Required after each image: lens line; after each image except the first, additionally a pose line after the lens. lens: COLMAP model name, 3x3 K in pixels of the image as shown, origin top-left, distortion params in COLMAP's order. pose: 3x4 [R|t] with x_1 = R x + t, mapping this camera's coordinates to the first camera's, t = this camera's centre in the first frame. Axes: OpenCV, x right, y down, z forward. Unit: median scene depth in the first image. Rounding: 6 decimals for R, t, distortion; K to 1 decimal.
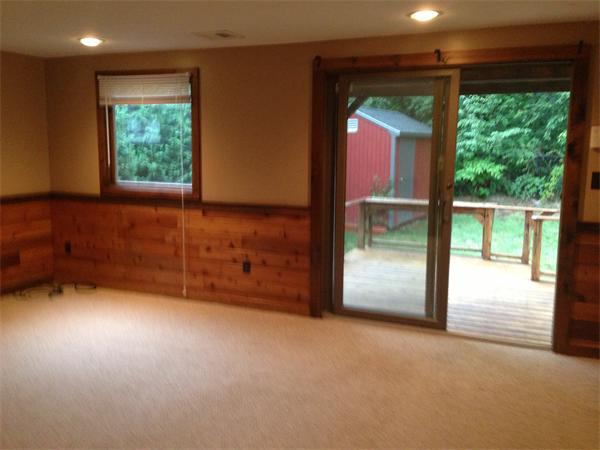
lens RADIAL K [[546.8, 0, 300.0], [0, 546.8, 225.0], [0, 0, 1]] dist [0.148557, -0.233429]
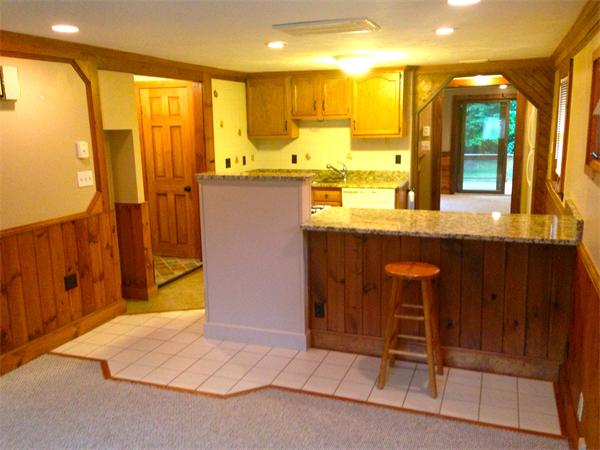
lens RADIAL K [[546.8, 0, 300.0], [0, 546.8, 225.0], [0, 0, 1]] dist [0.148557, -0.233429]
pose [[0.998121, -0.042033, 0.044573, -0.806801], [0.040382, 0.998487, 0.037319, 0.185042], [-0.046074, -0.035449, 0.998309, -1.570546]]
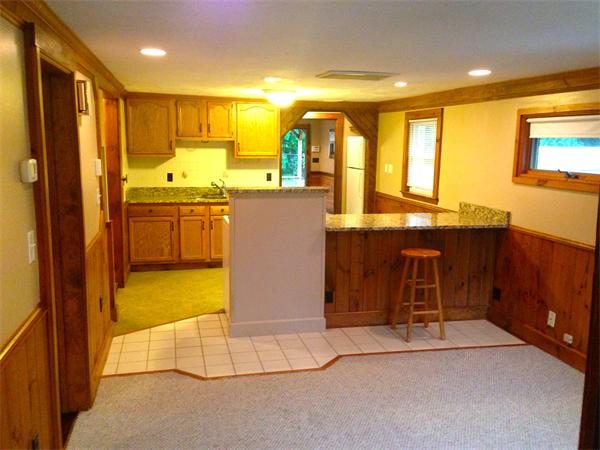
lens RADIAL K [[546.8, 0, 300.0], [0, 546.8, 225.0], [0, 0, 1]] dist [0.148557, -0.233429]
pose [[0.806107, -0.094273, 0.584213, -1.876597], [0.087991, 0.995349, 0.039205, 0.150783], [-0.585192, 0.019802, 0.810653, -1.534476]]
